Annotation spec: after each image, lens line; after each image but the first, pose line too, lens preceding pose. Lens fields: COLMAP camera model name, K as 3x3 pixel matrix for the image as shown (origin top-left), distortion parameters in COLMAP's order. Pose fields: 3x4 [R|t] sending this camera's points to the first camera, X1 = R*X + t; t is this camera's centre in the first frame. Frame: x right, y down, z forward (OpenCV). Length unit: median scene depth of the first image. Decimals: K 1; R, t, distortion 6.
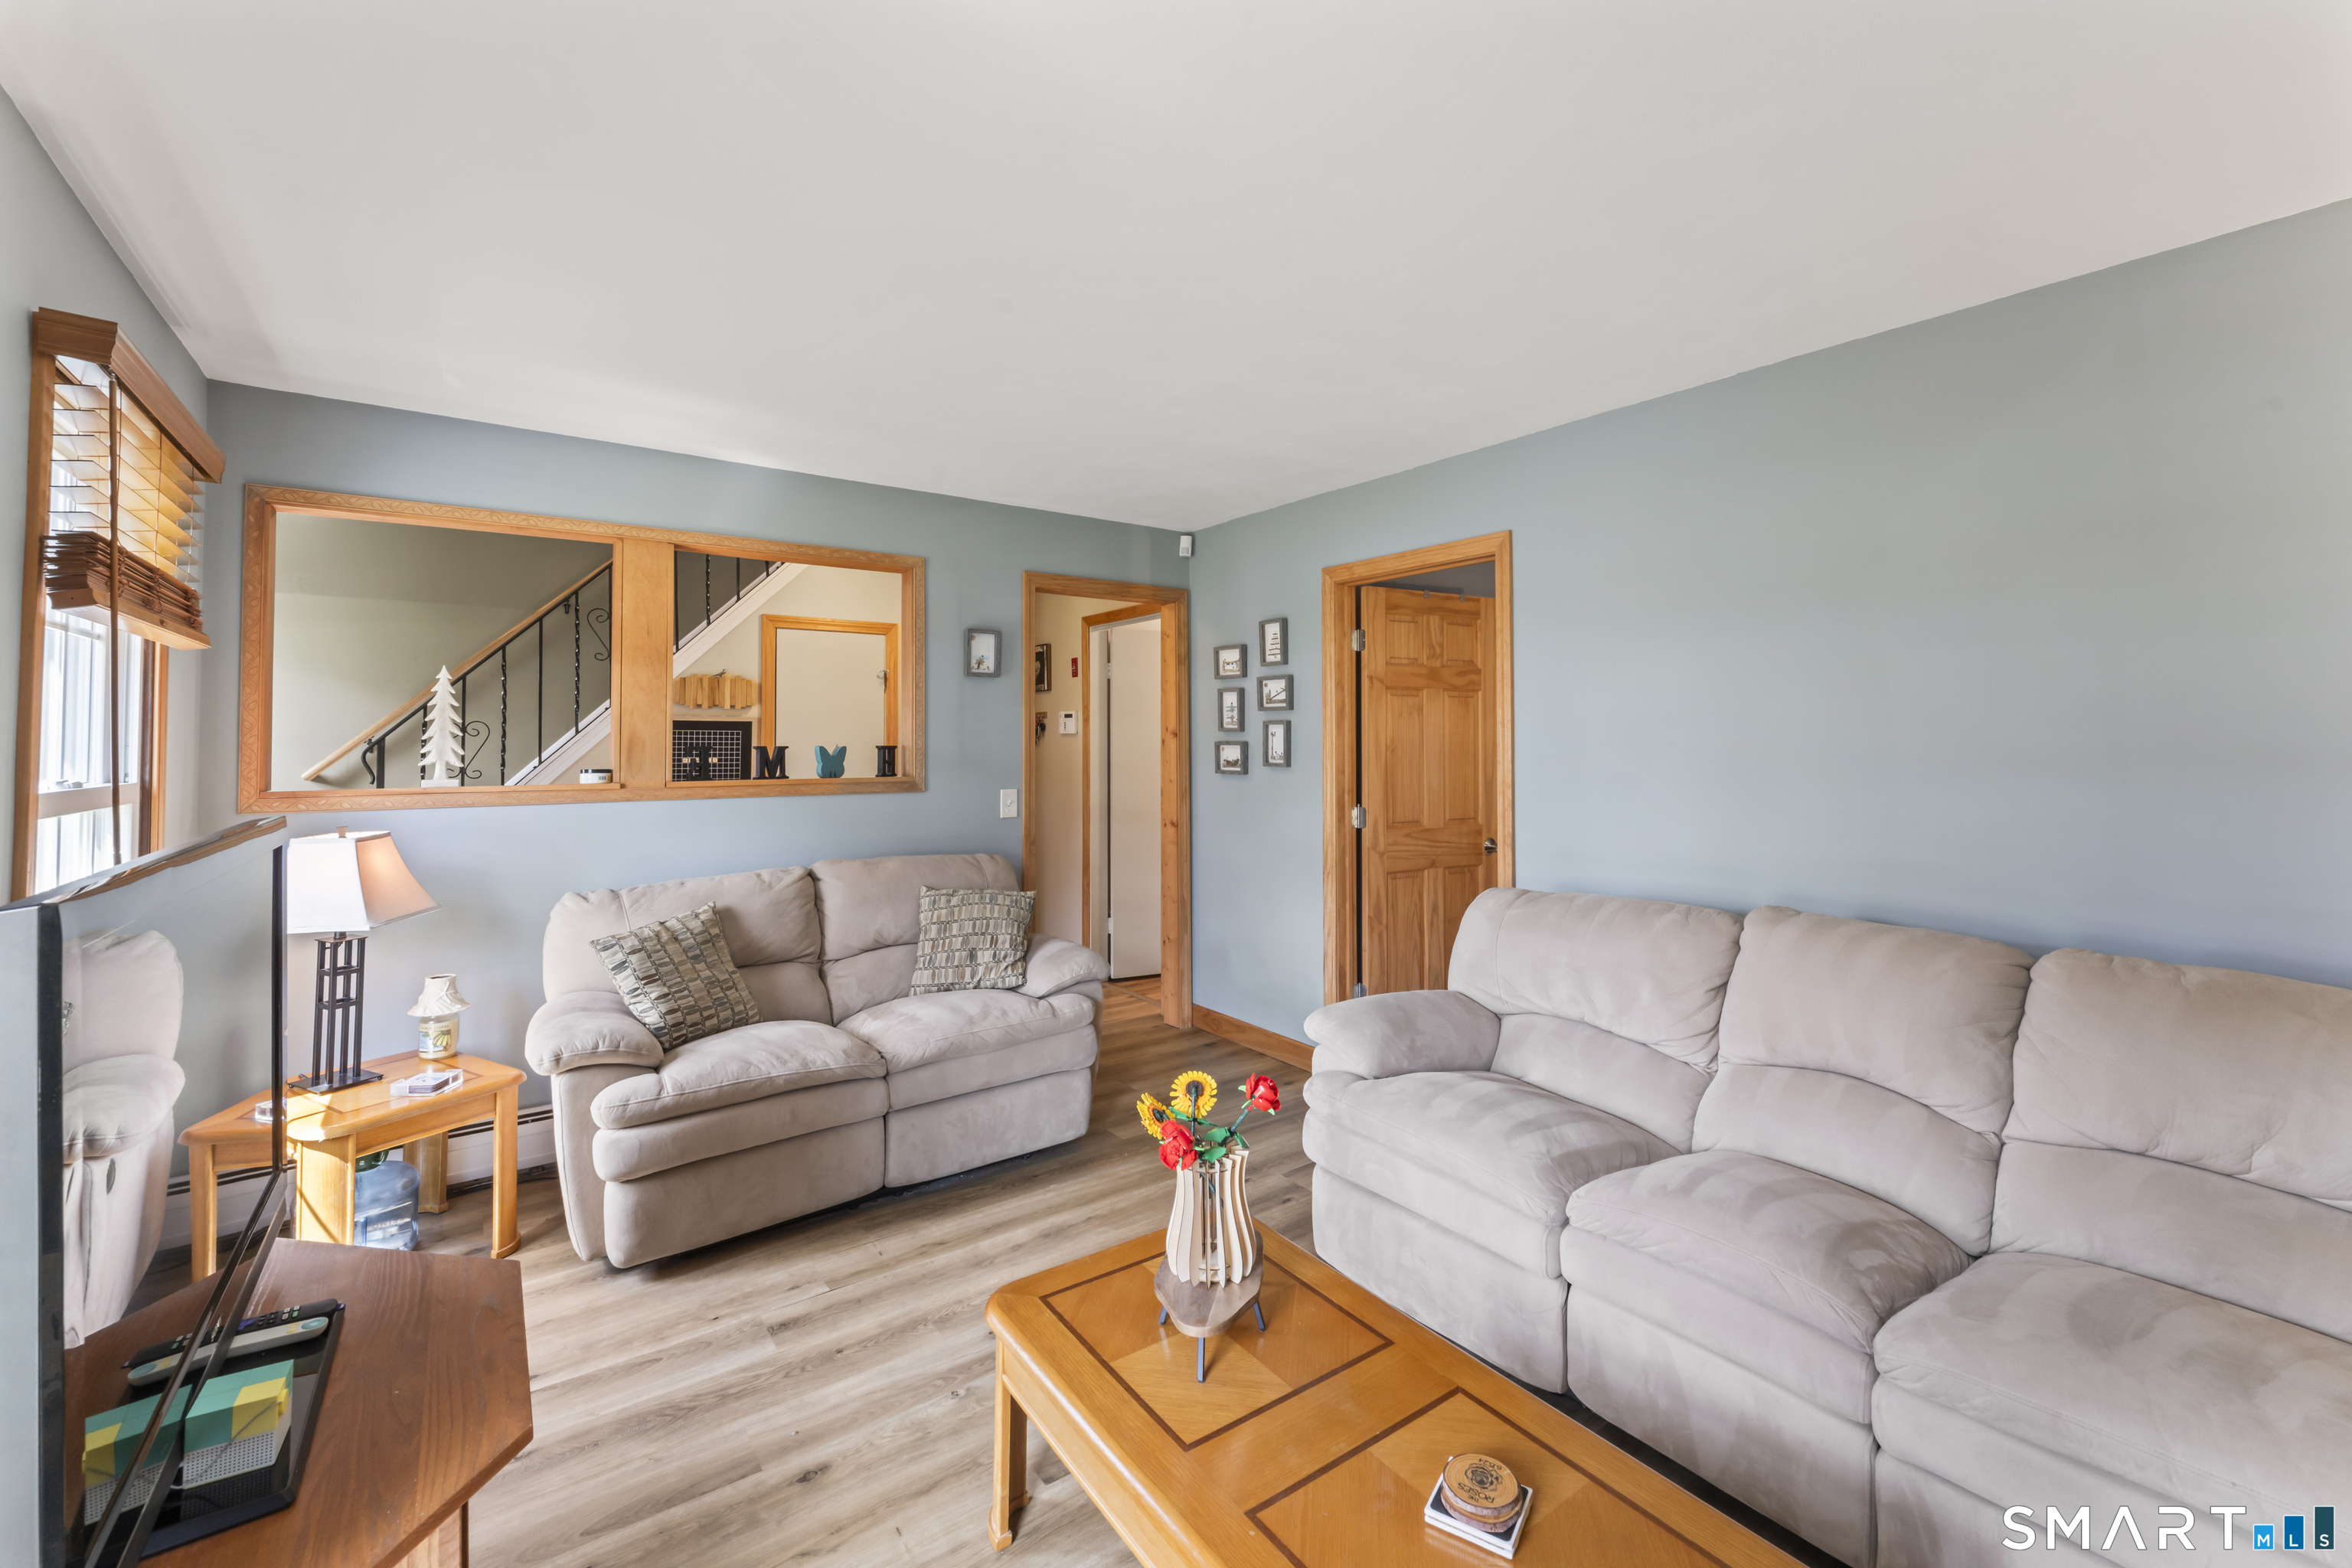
lens RADIAL K [[957.9, 0, 1221.3], [0, 957.9, 721.1], [0, 0, 1]] dist [-0.004134, 0.000341]
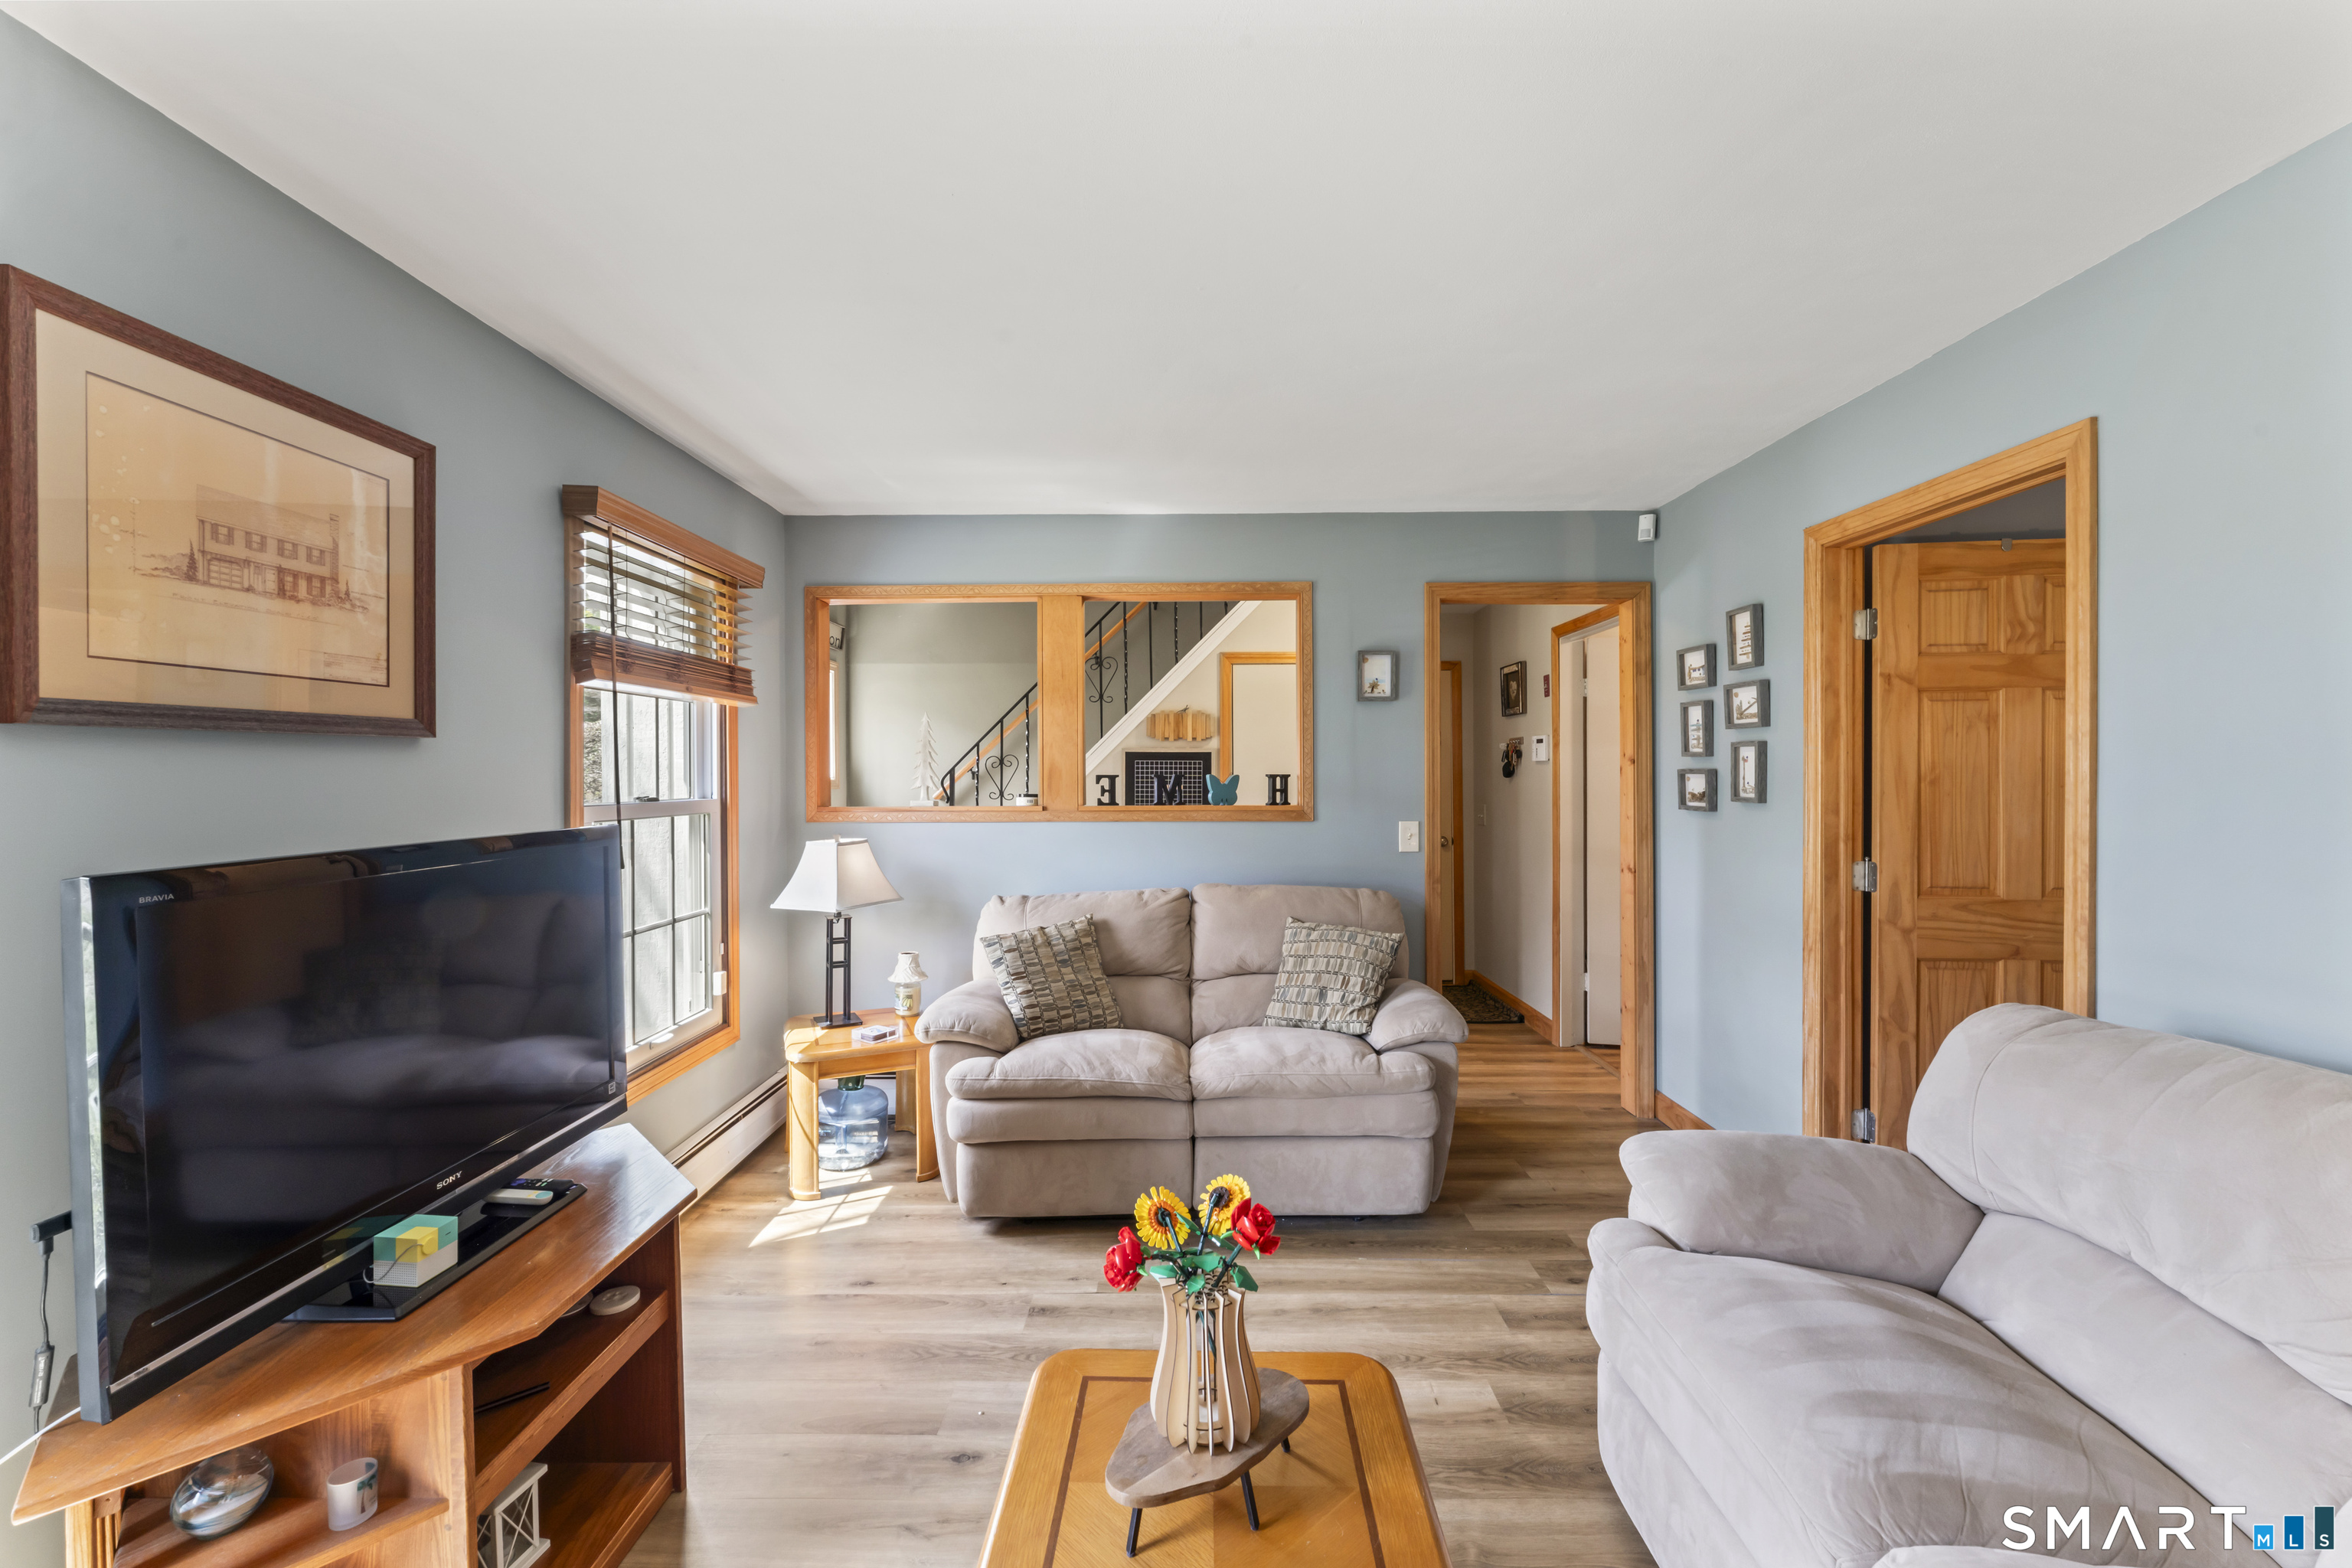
lens RADIAL K [[957.9, 0, 1181.5], [0, 957.9, 779.7], [0, 0, 1]] dist [-0.004134, 0.000341]
pose [[0.793736, 0.003887, -0.608250, 0.219003], [0.014842, 0.999558, 0.025755, 0.005109], [0.608082, -0.029471, 0.793327, 0.173881]]
